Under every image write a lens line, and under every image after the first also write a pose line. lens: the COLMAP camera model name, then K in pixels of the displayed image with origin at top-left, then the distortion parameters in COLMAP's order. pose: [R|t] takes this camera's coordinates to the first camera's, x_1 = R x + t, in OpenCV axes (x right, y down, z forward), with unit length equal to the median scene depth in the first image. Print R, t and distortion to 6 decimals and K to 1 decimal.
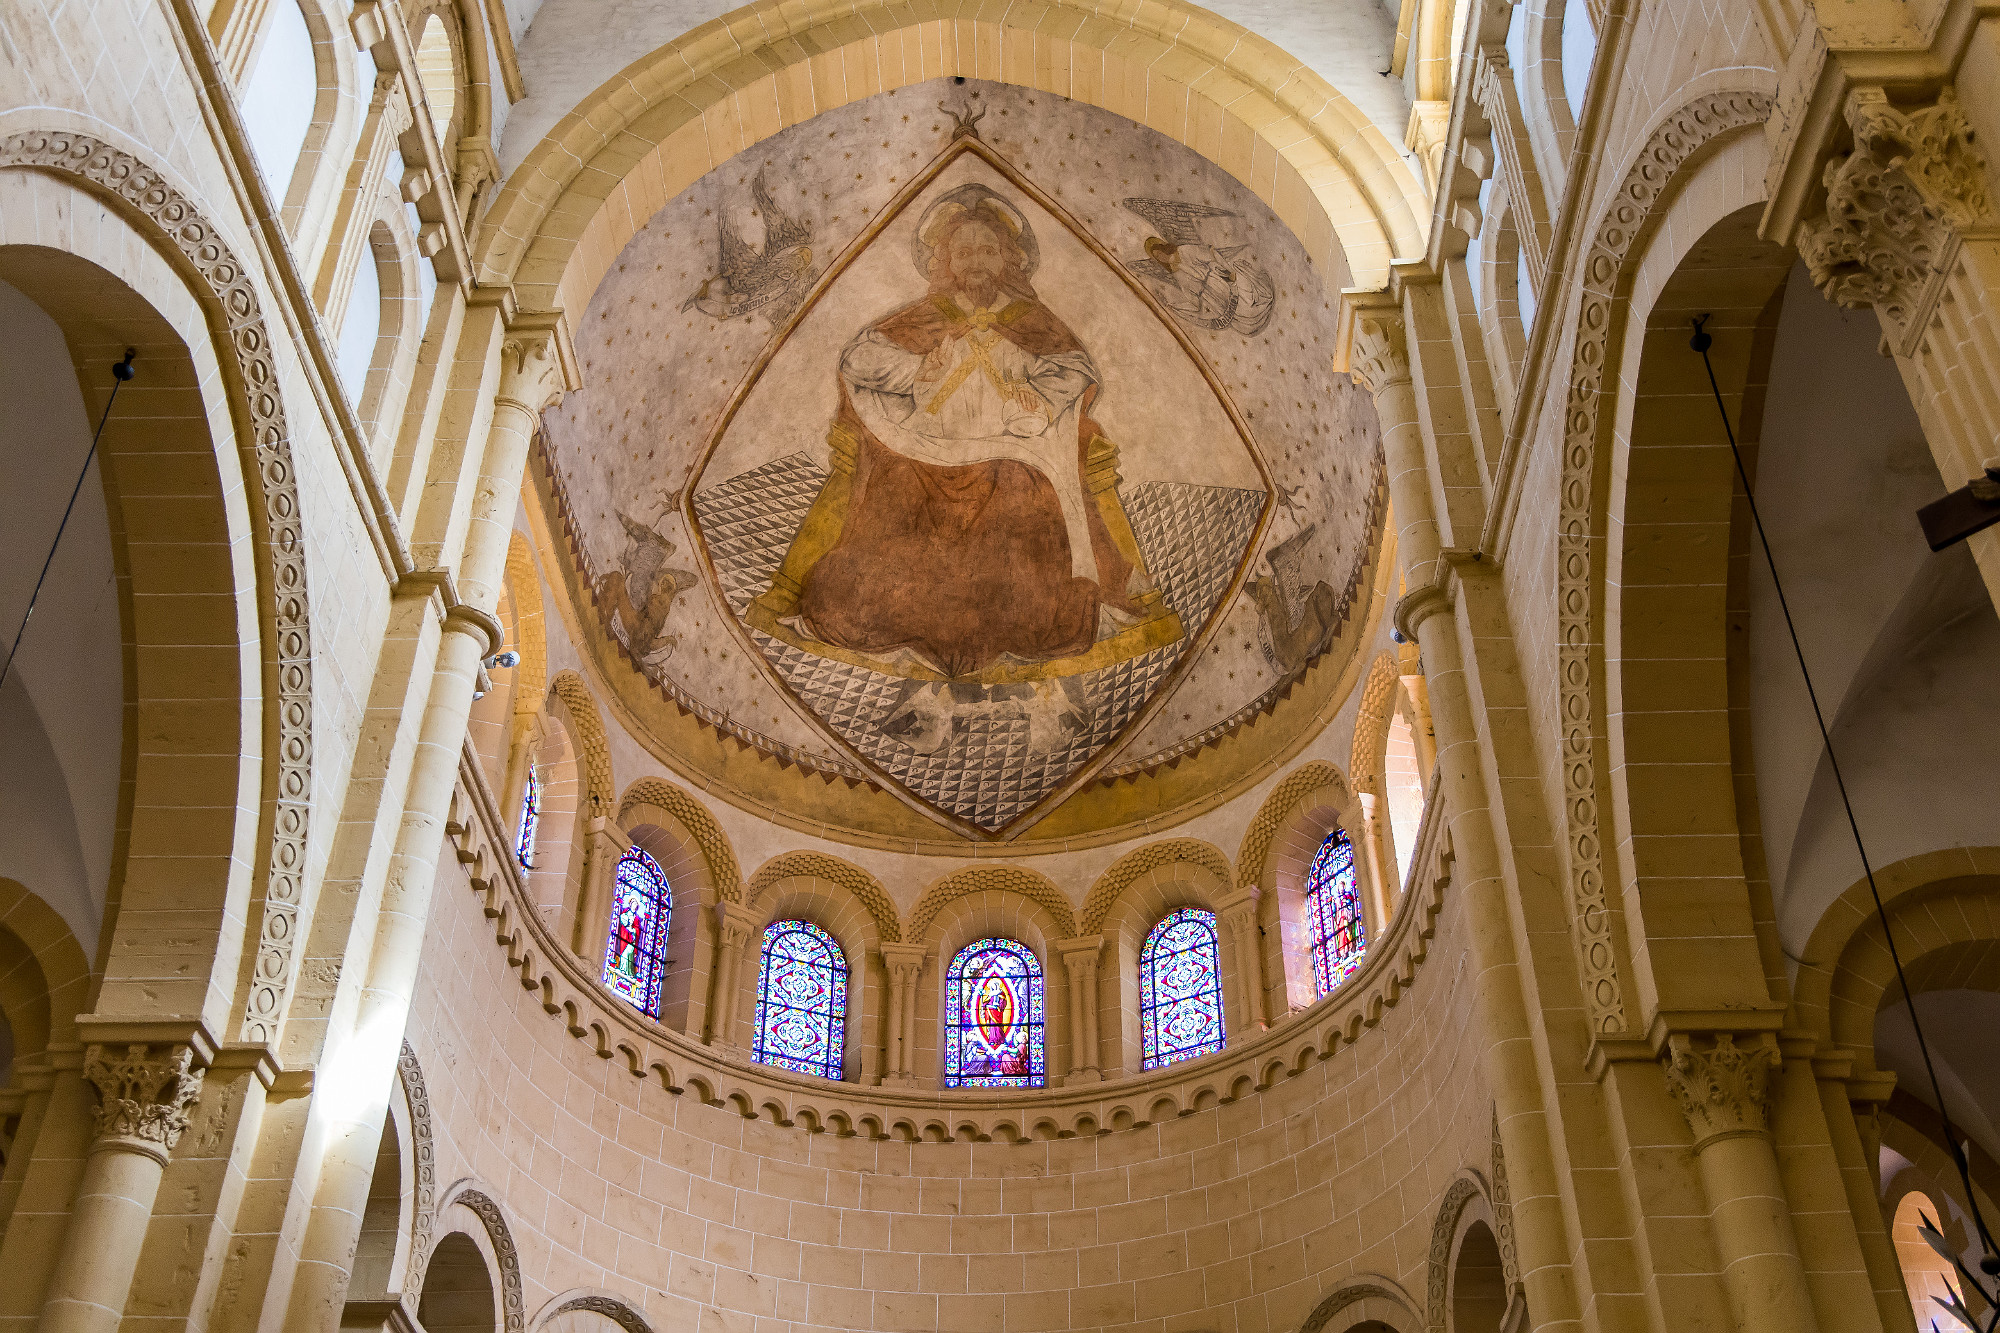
lens RADIAL K [[2032.3, 0, 1001.1], [0, 2032.3, 673.8], [0, 0, 1]] dist [0.052659, 0.000000]
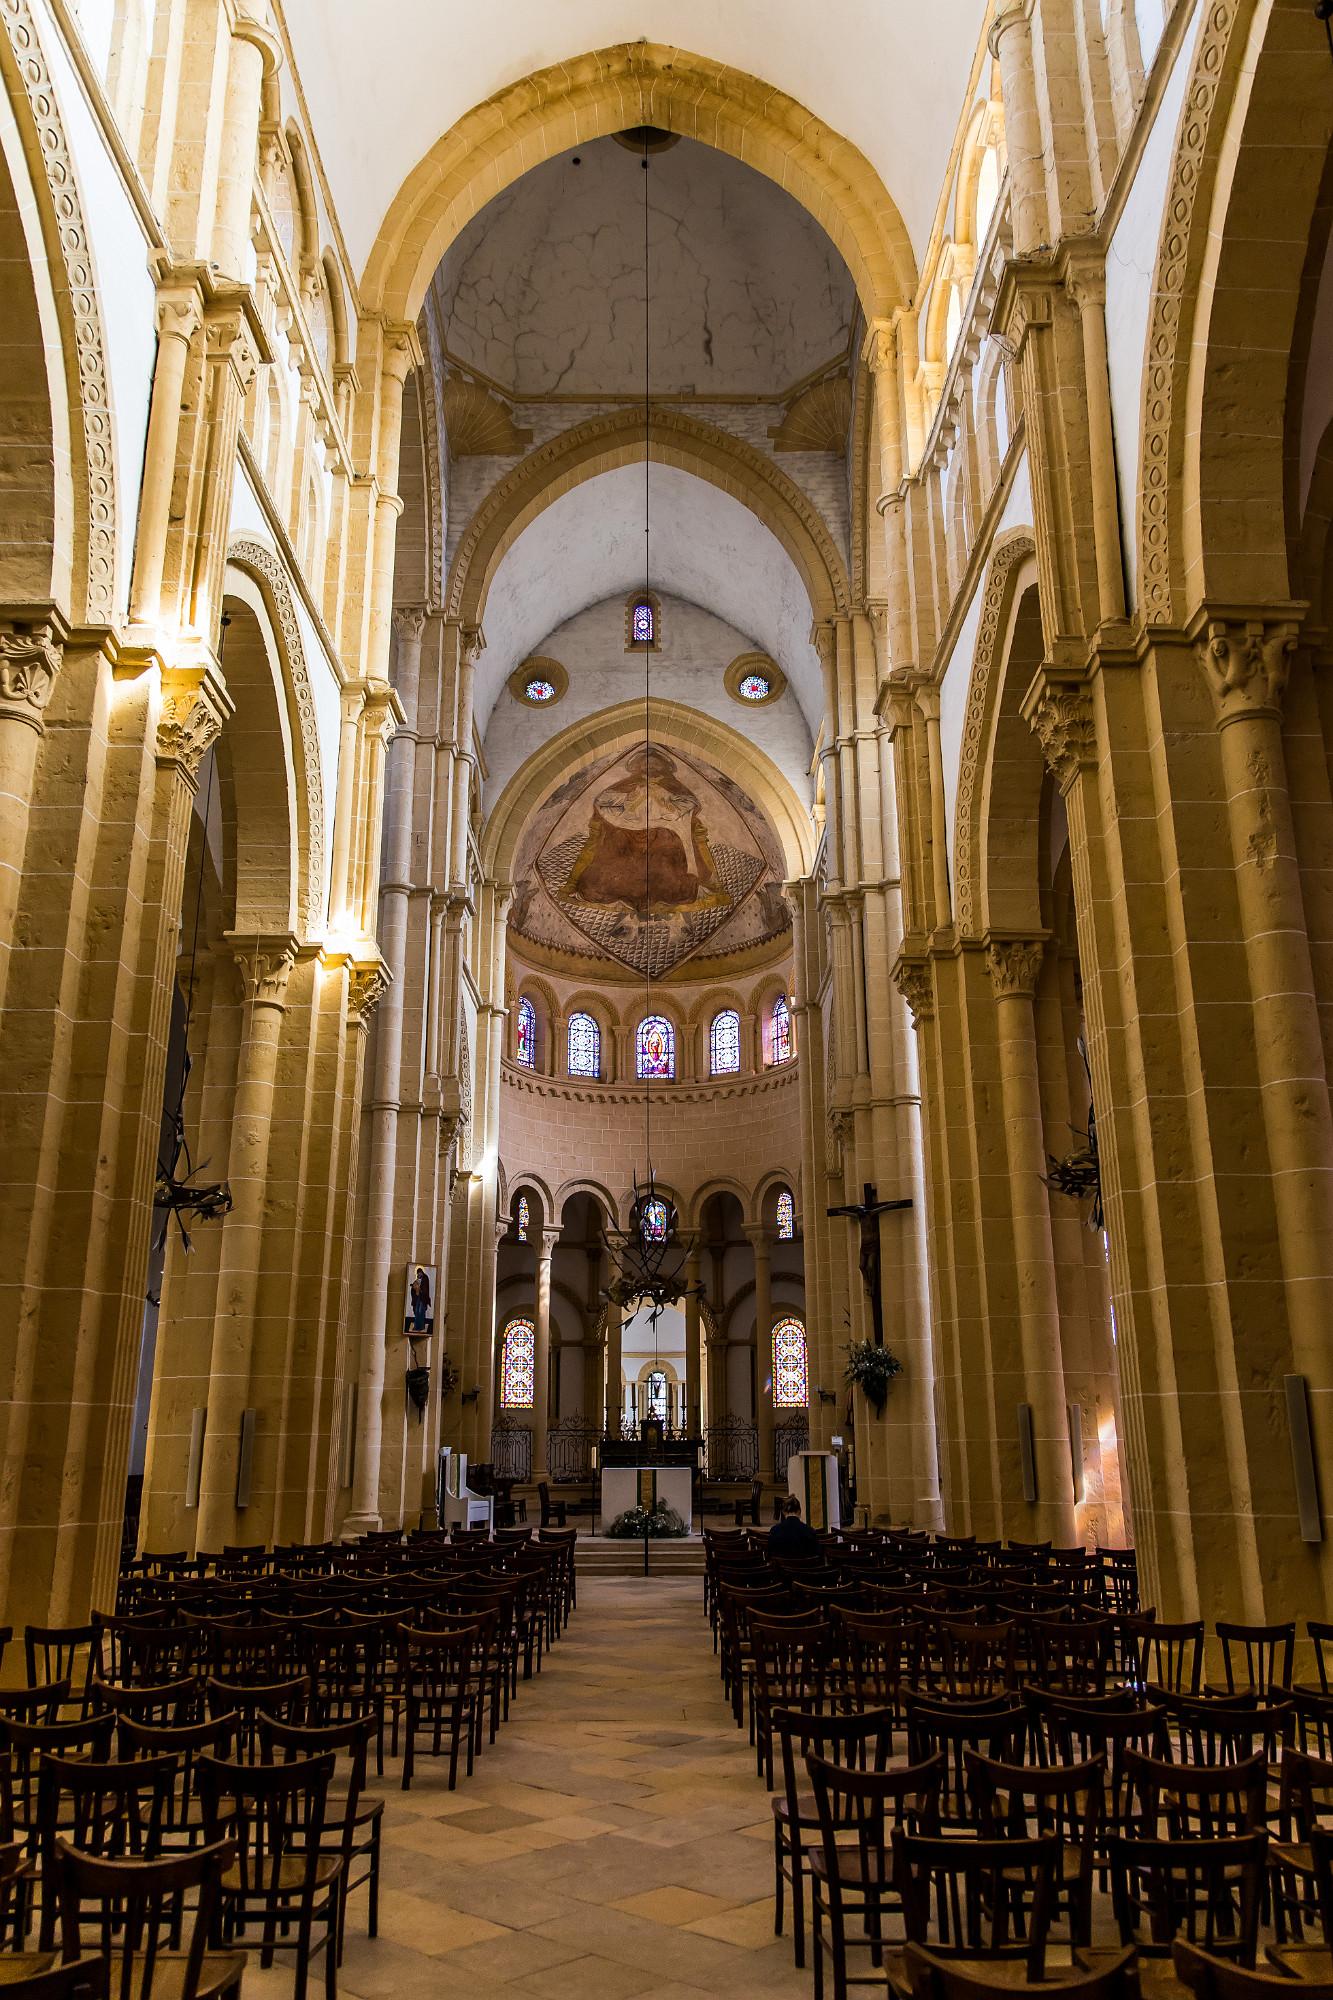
lens RADIAL K [[1439.4, 0, 667.4], [0, 1439.4, 1001.8], [0, 0, 1]] dist [-0.008105, -0.001633]
pose [[0.999507, 0.002322, 0.031324, -0.045154], [-0.013777, 0.928622, 0.370770, -0.569973], [-0.028227, -0.371019, 0.928196, -0.698764]]
